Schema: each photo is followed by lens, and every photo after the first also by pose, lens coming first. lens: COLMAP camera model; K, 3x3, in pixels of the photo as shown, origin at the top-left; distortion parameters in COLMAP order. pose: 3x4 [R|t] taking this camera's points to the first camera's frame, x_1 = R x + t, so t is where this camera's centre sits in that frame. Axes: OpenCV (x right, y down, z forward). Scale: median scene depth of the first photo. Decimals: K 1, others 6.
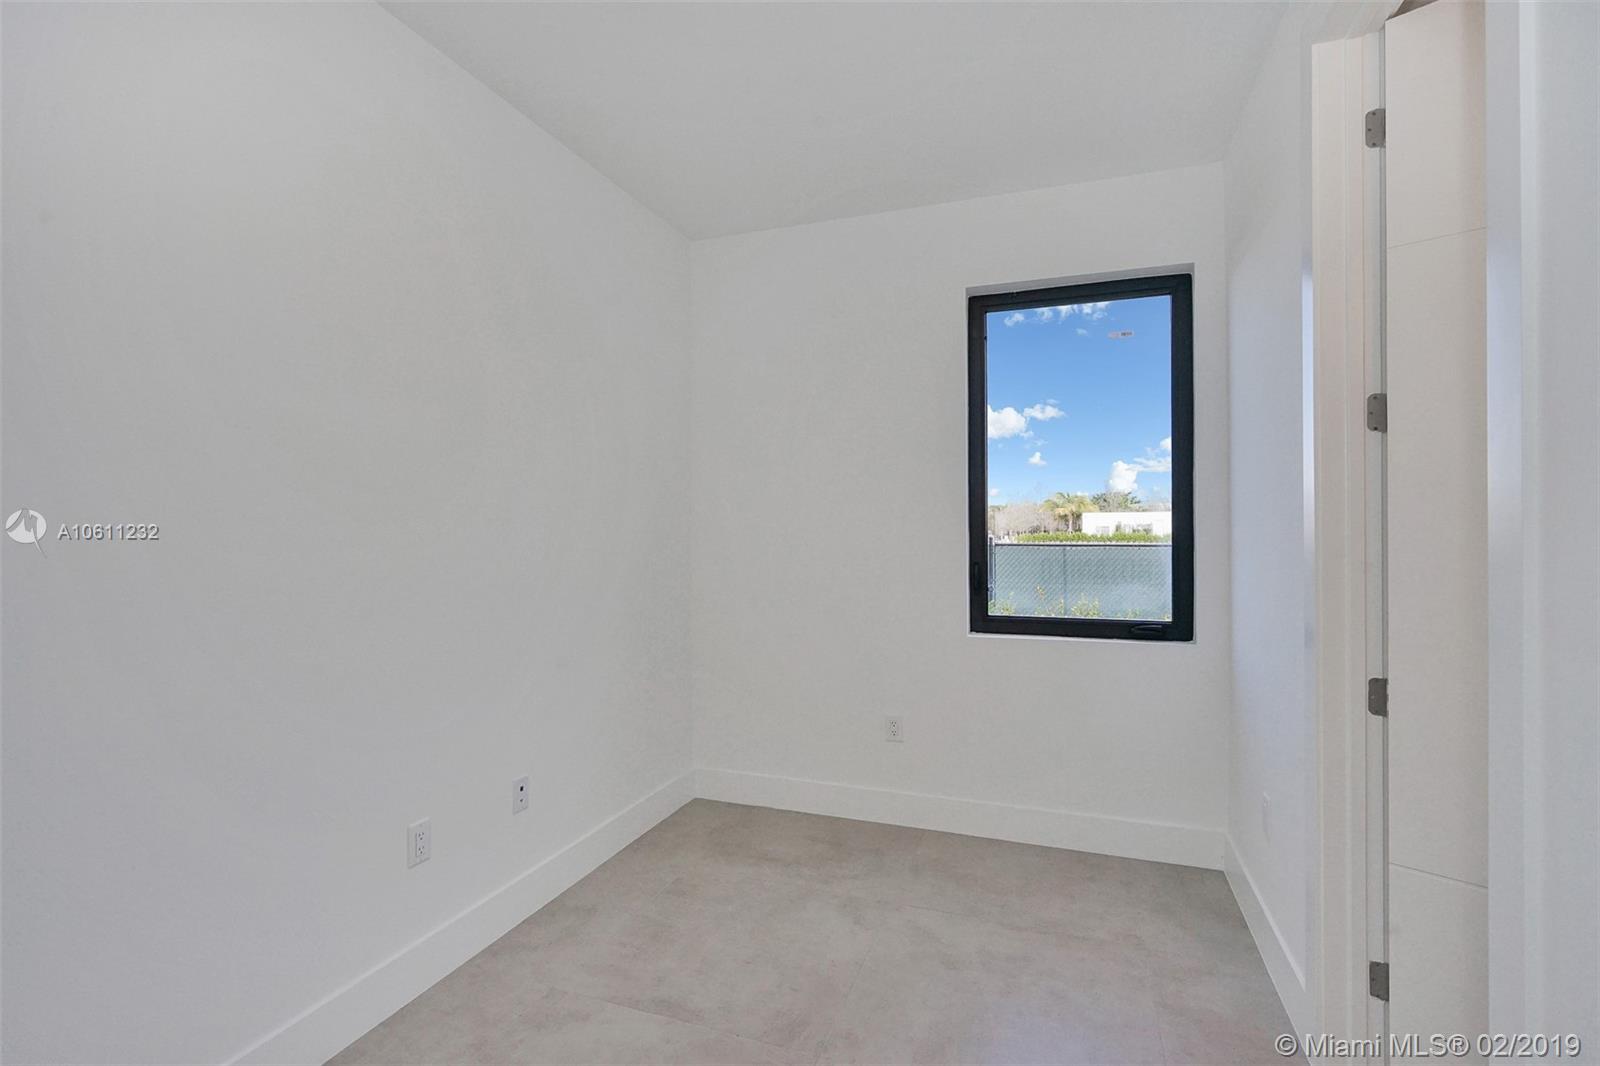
lens RADIAL K [[741.8, 0, 795.0], [0, 741.8, 529.1], [0, 0, 1]] dist [-0.009538, 0.001597]
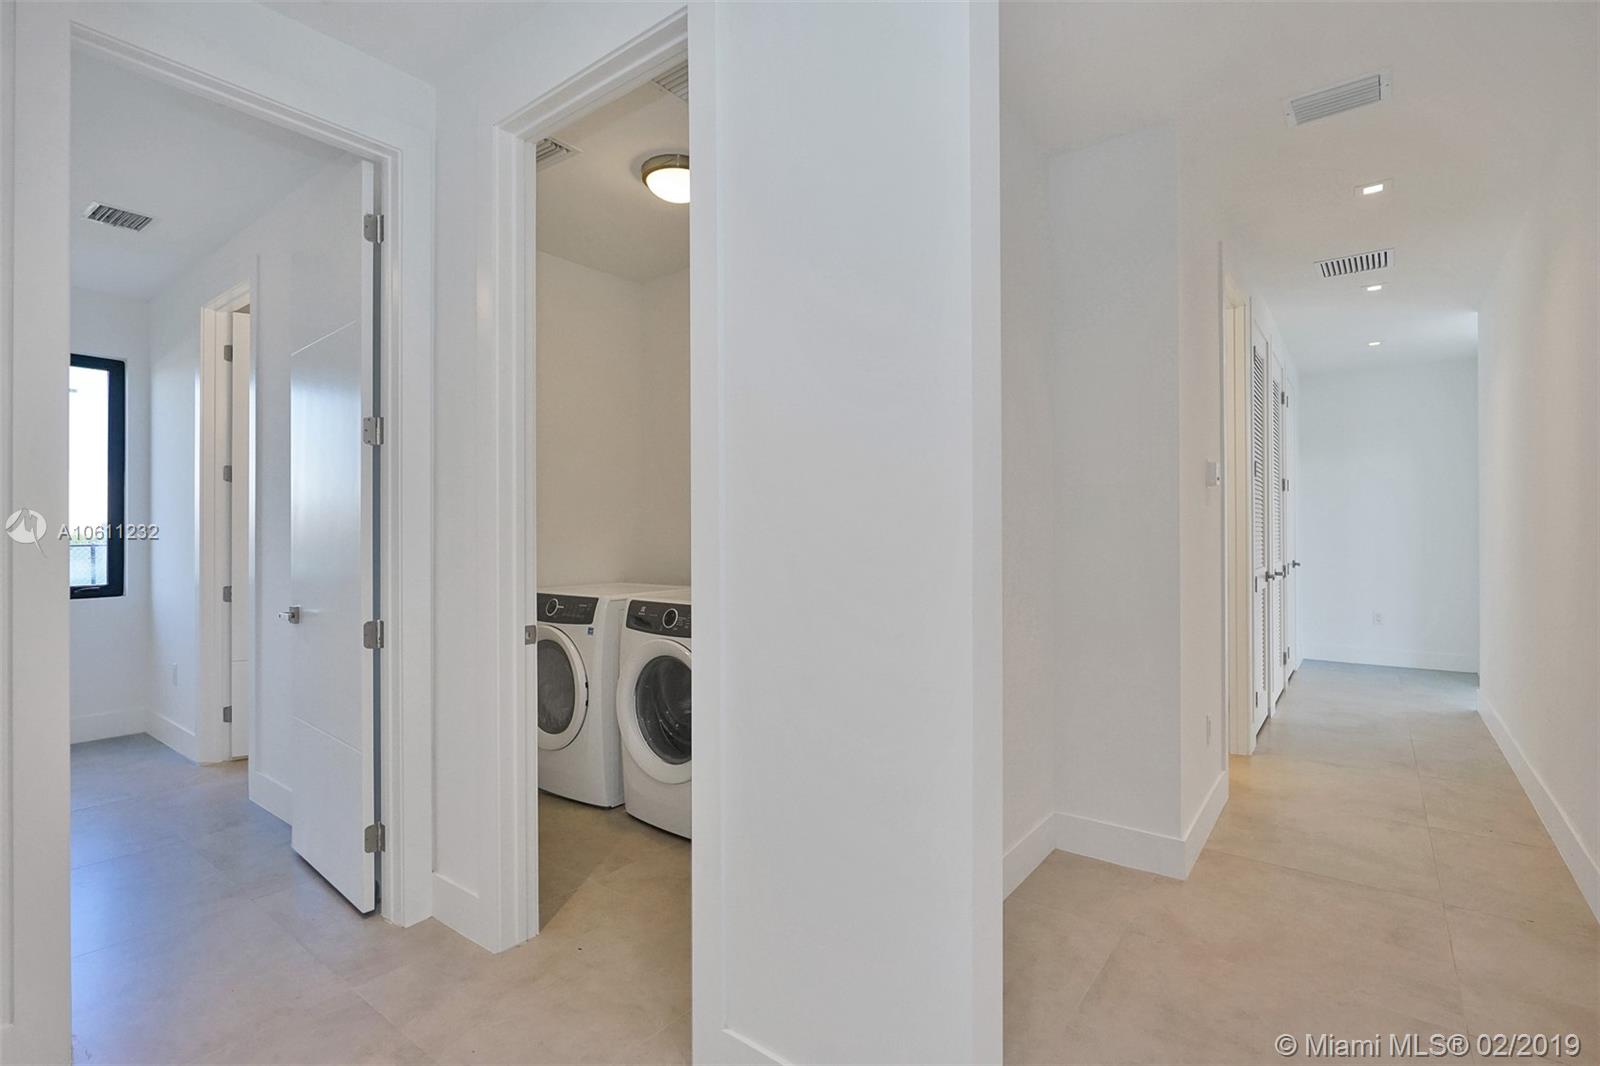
lens RADIAL K [[741.8, 0, 795.0], [0, 741.8, 529.1], [0, 0, 1]] dist [-0.009538, 0.001597]
pose [[0.294496, 0.010278, 0.955598, -0.539877], [-0.000972, 0.999945, -0.010455, 0.023578], [-0.955652, 0.002150, 0.294489, -0.827290]]
